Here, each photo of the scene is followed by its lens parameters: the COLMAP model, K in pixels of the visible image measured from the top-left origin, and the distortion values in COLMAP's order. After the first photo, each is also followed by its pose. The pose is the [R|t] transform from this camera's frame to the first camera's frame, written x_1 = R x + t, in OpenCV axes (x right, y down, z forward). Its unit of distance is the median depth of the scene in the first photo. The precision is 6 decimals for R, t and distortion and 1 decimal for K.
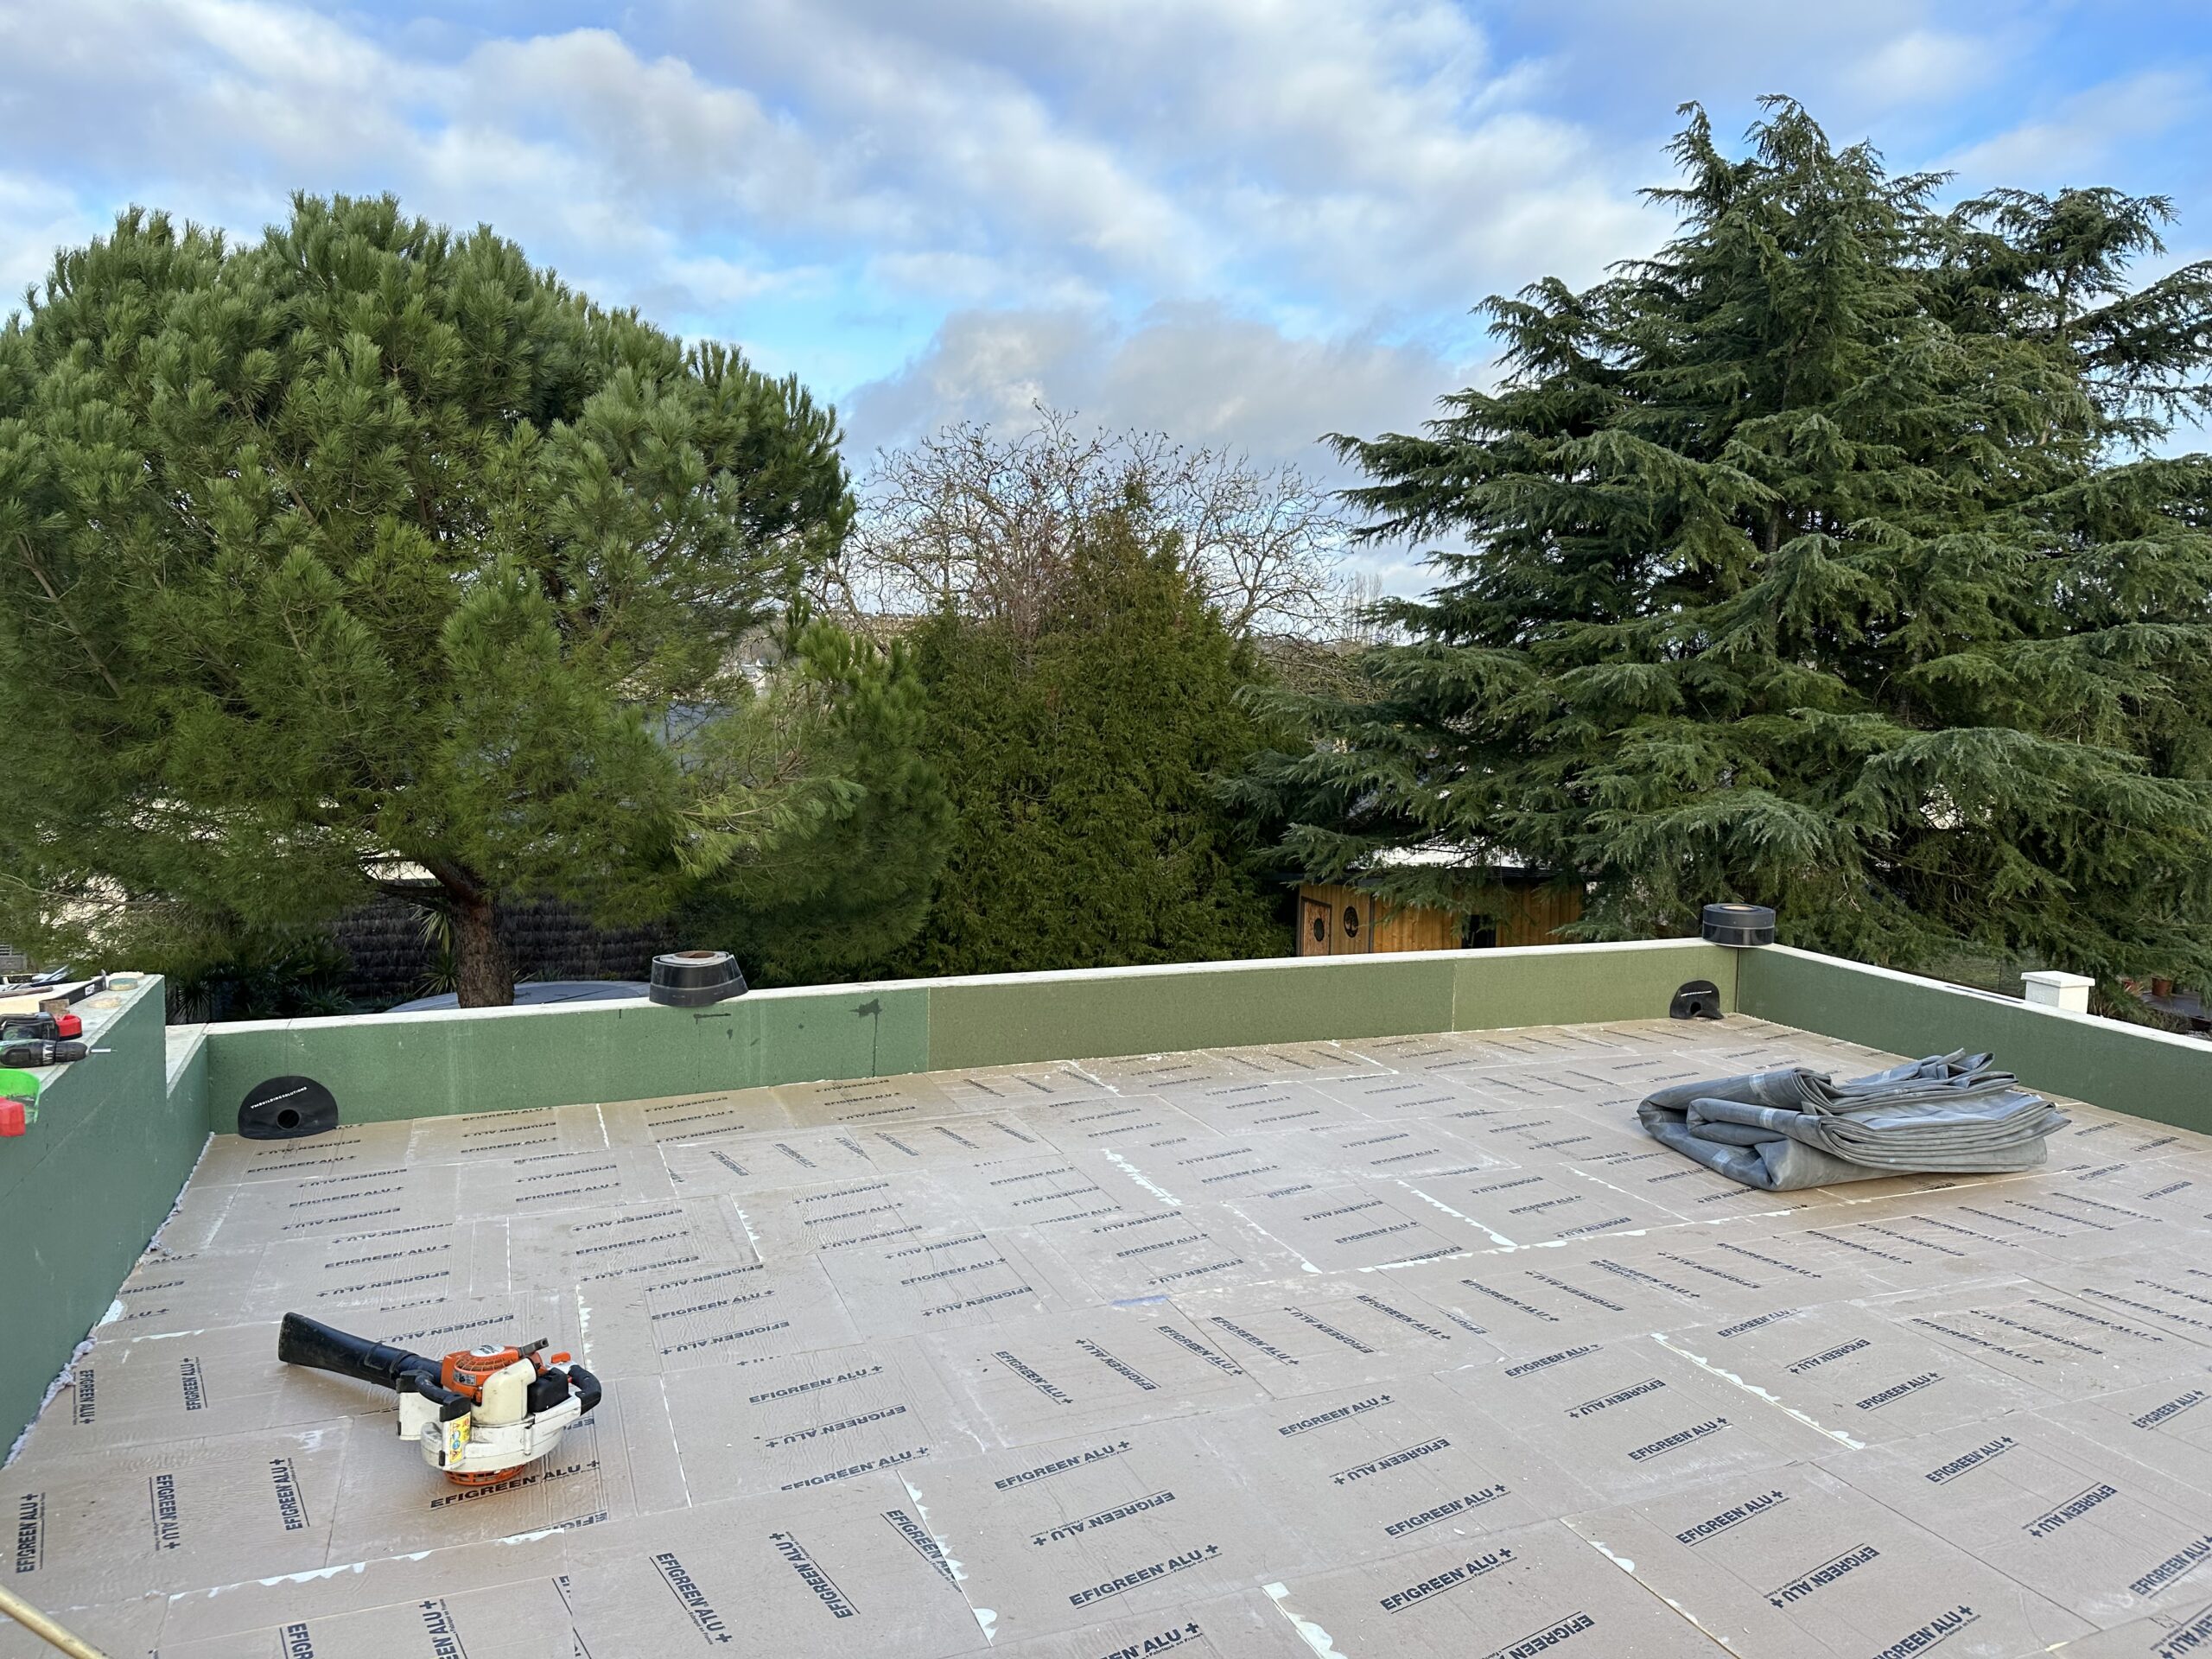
lens RADIAL K [[1579.1, 0, 1106.0], [0, 1579.1, 829.5], [0, 0, 1]] dist [0.021512, -0.009061]
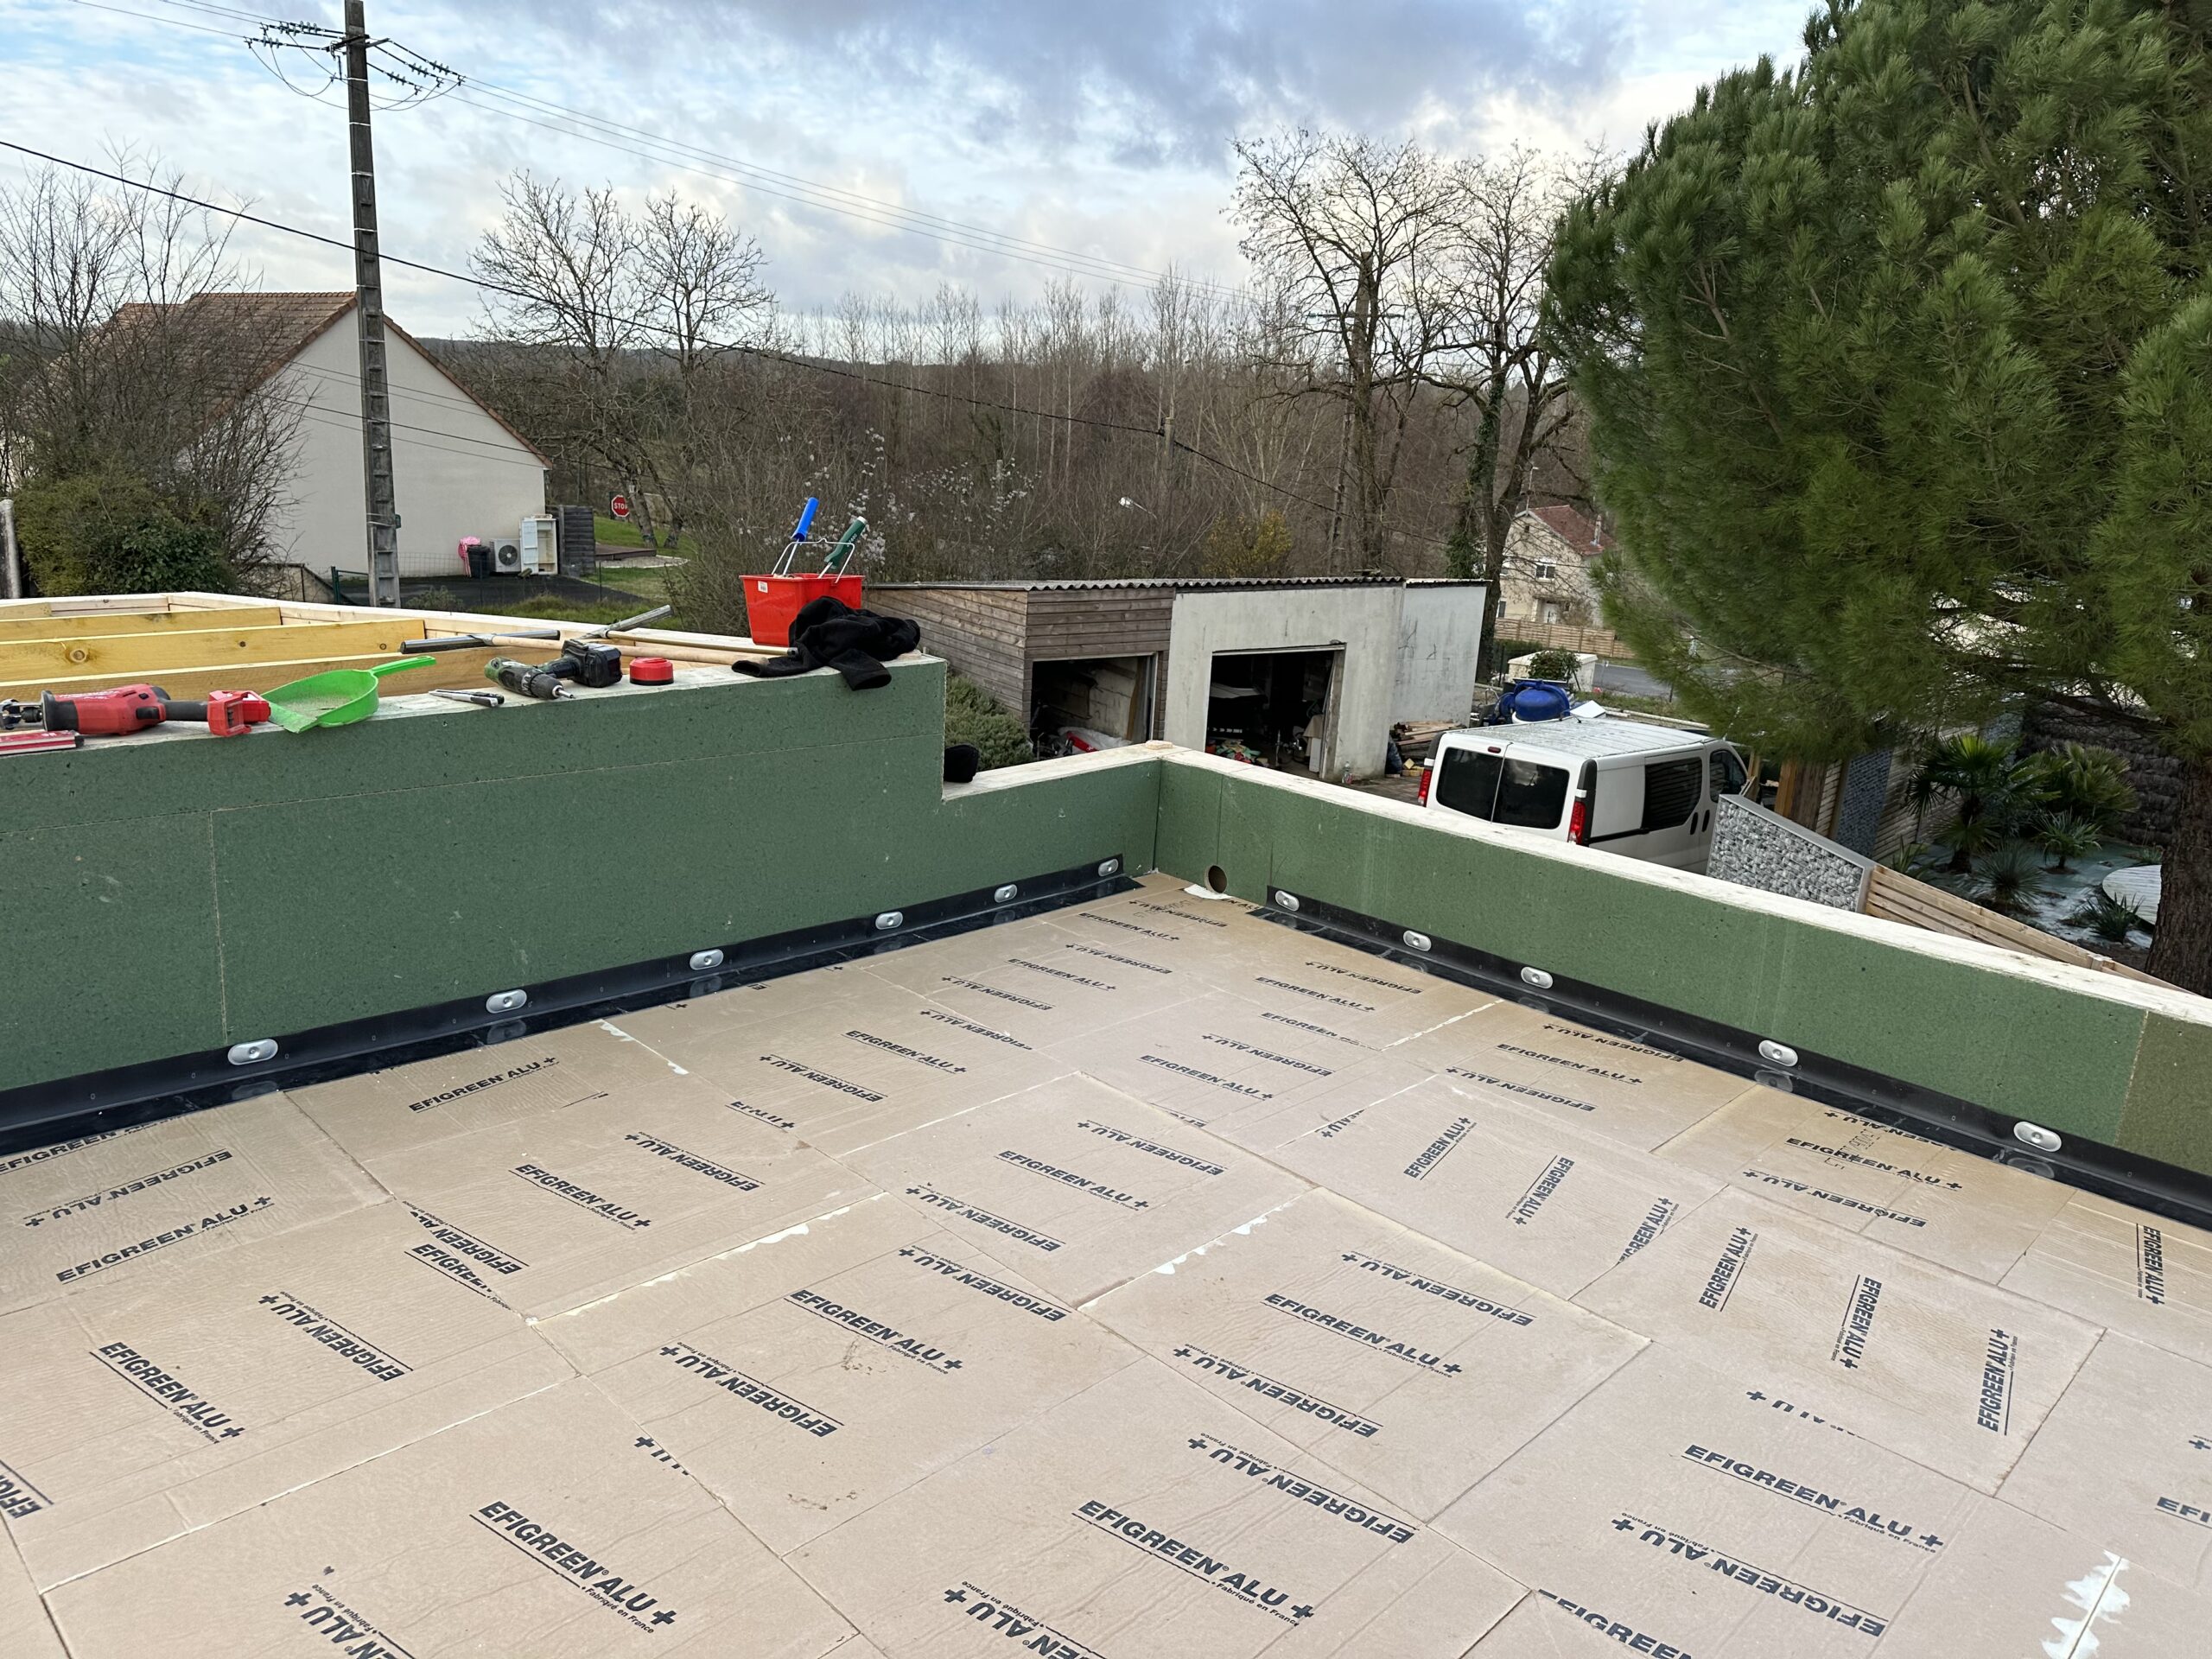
lens RADIAL K [[1539.3, 0, 1105.6], [0, 1539.3, 776.1], [0, 0, 1]] dist [0.097694, -0.095689]
pose [[0.399331, 0.216966, -0.890764, 0.089271], [-0.133313, 0.975009, 0.177721, -0.004565], [0.907063, 0.047781, 0.418275, 0.287852]]
